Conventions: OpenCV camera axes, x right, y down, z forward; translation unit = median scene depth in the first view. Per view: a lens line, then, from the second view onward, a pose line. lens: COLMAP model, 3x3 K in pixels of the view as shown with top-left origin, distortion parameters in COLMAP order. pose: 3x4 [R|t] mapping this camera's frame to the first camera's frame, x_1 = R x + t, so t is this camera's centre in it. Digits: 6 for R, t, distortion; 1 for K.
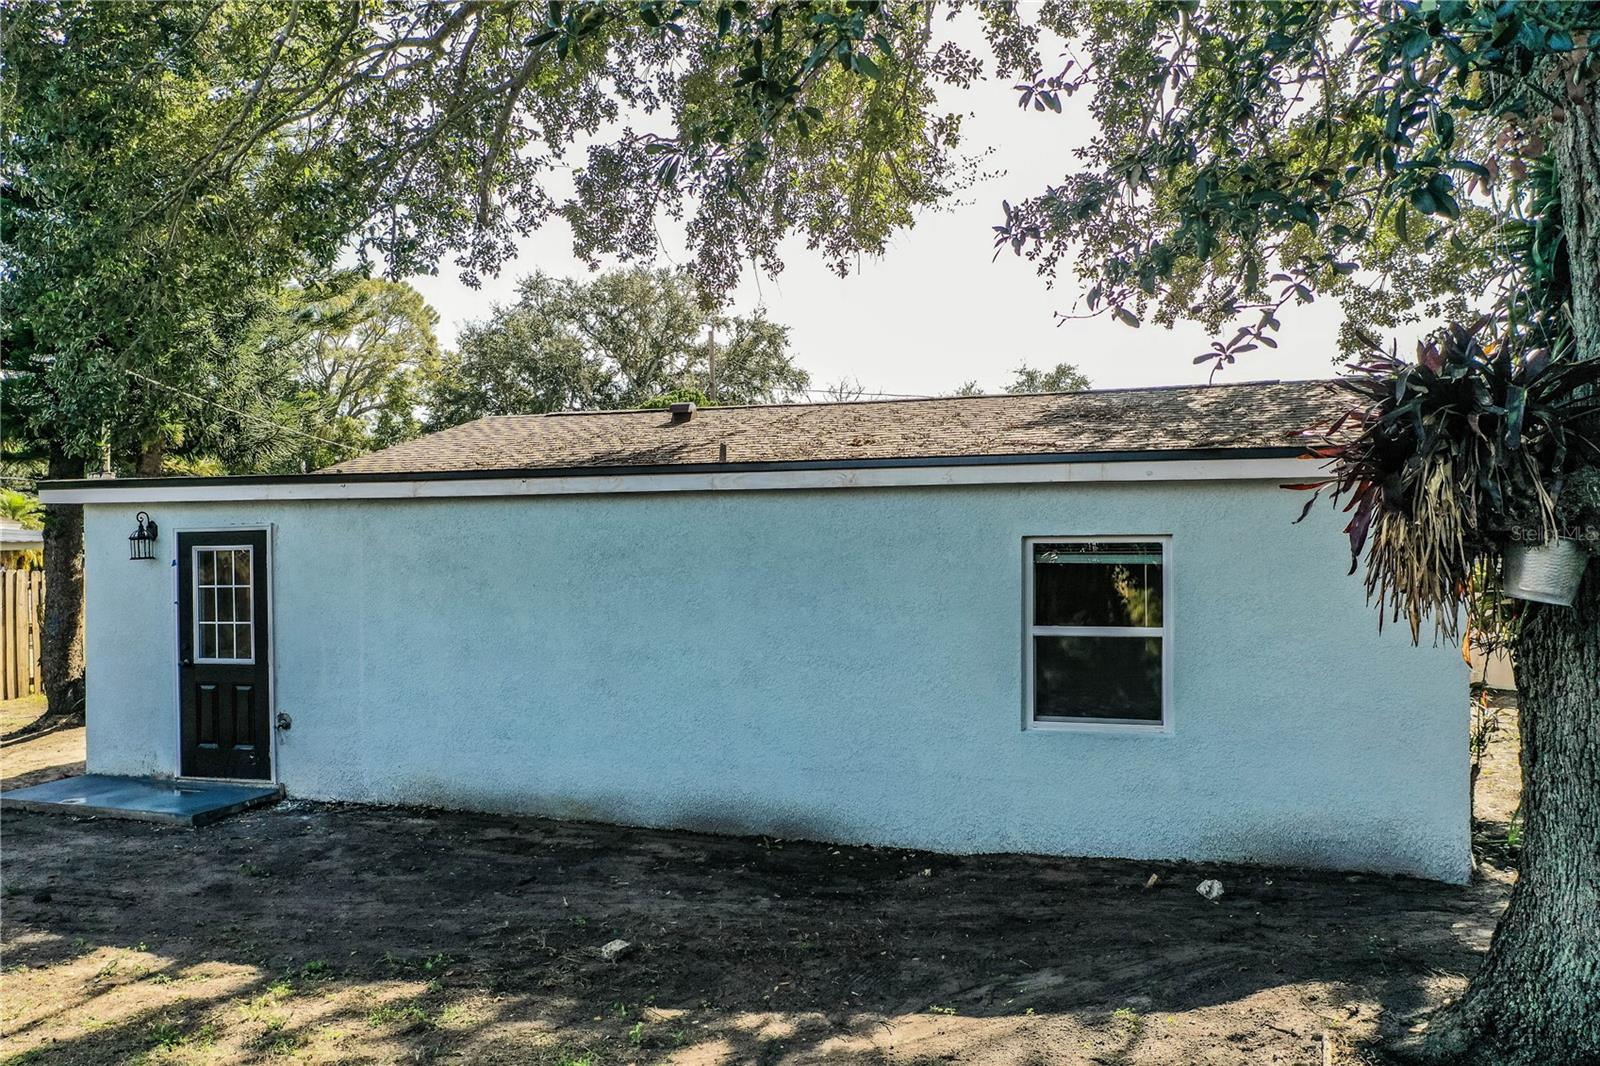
lens RADIAL K [[1294.0, 0, 821.0], [0, 1294.0, 532.8], [0, 0, 1]] dist [-0.003877, 0.001724]
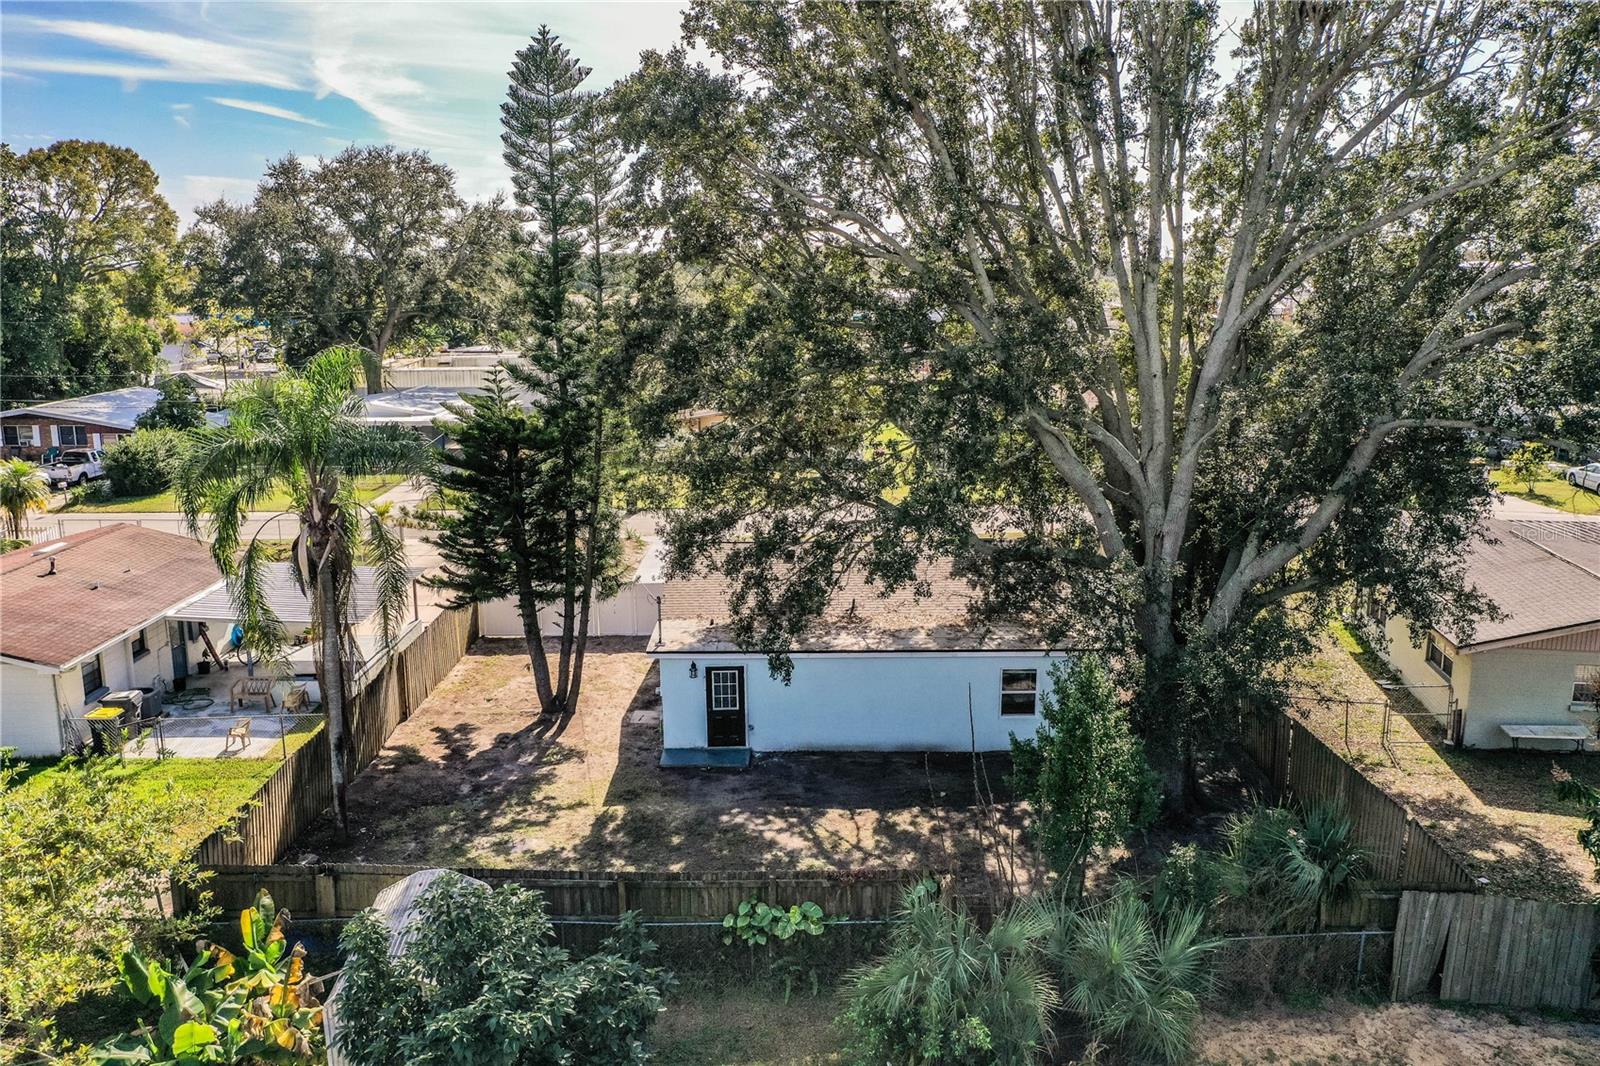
lens RADIAL K [[1294.0, 0, 821.0], [0, 1294.0, 532.8], [0, 0, 1]] dist [-0.003877, 0.001724]
pose [[0.939263, -0.061311, 0.337679, -1.247013], [-0.010371, 0.978394, 0.206490, -0.913619], [-0.343043, -0.197451, 0.918333, -1.713855]]
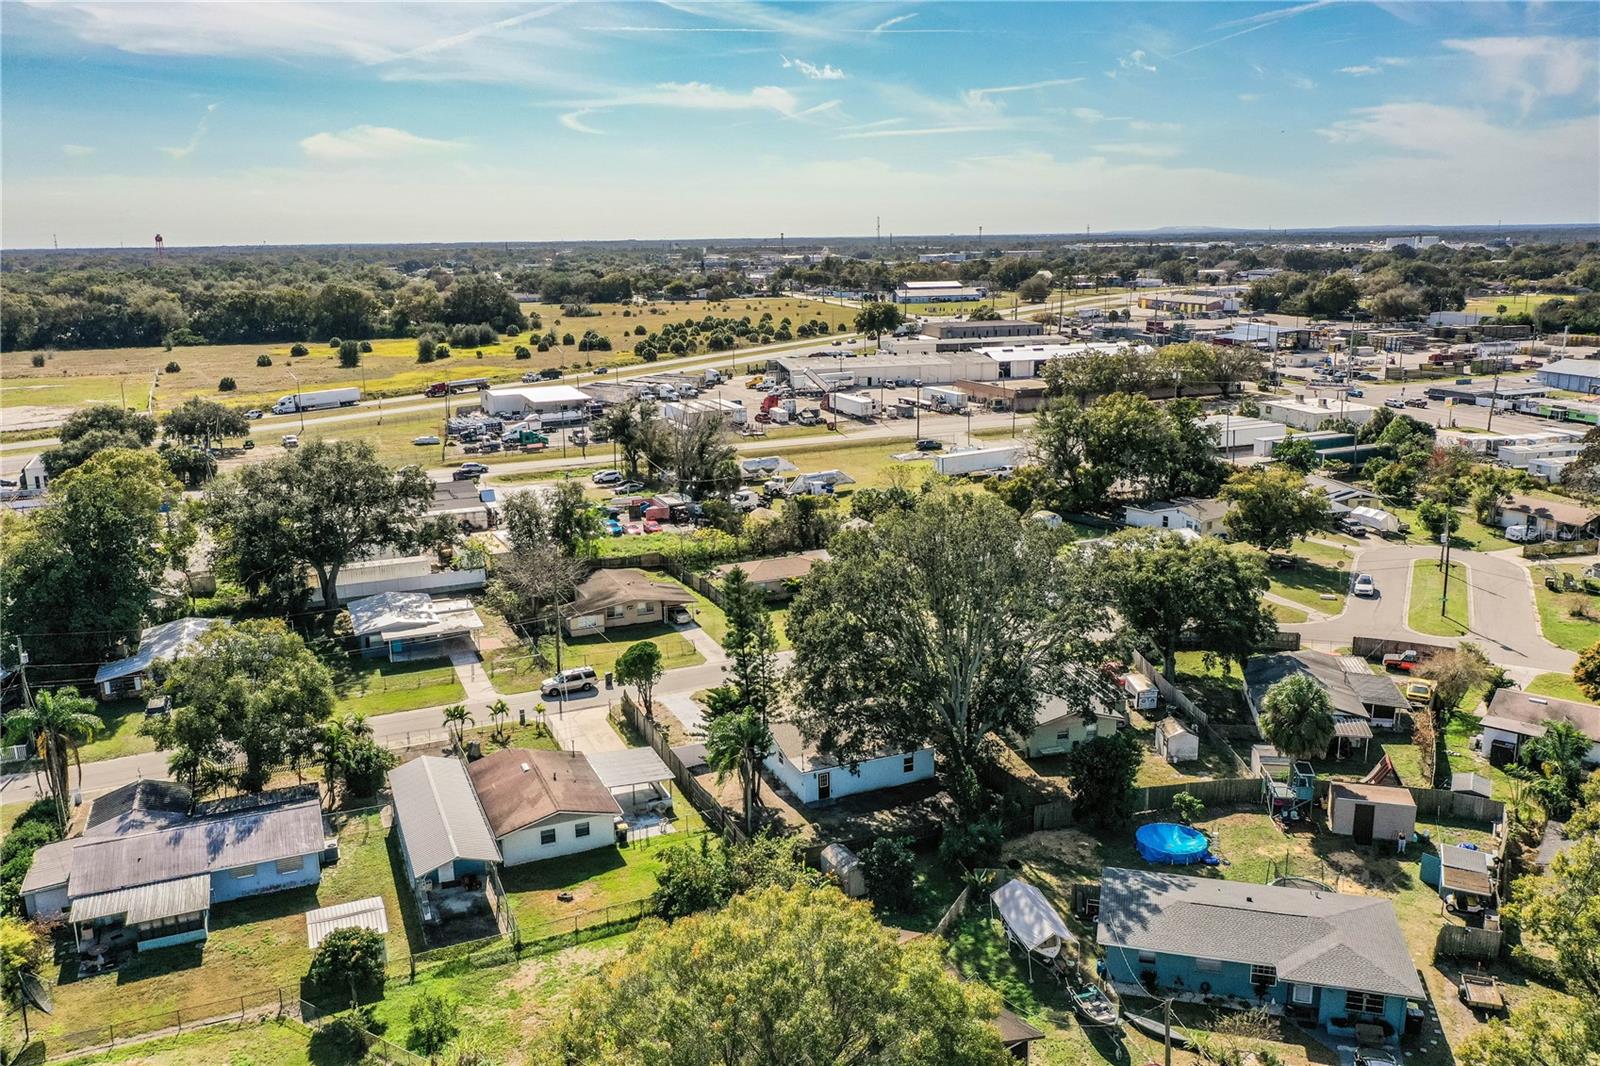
lens RADIAL K [[1260.3, 0, 800.0], [0, 1260.3, 533.0], [0, 0, 1]] dist [0.001060, 0.006767]
pose [[0.733503, -0.152529, 0.662350, -6.207481], [0.005855, 0.975876, 0.218246, -3.580243], [-0.679661, -0.156206, 0.716701, -4.949252]]
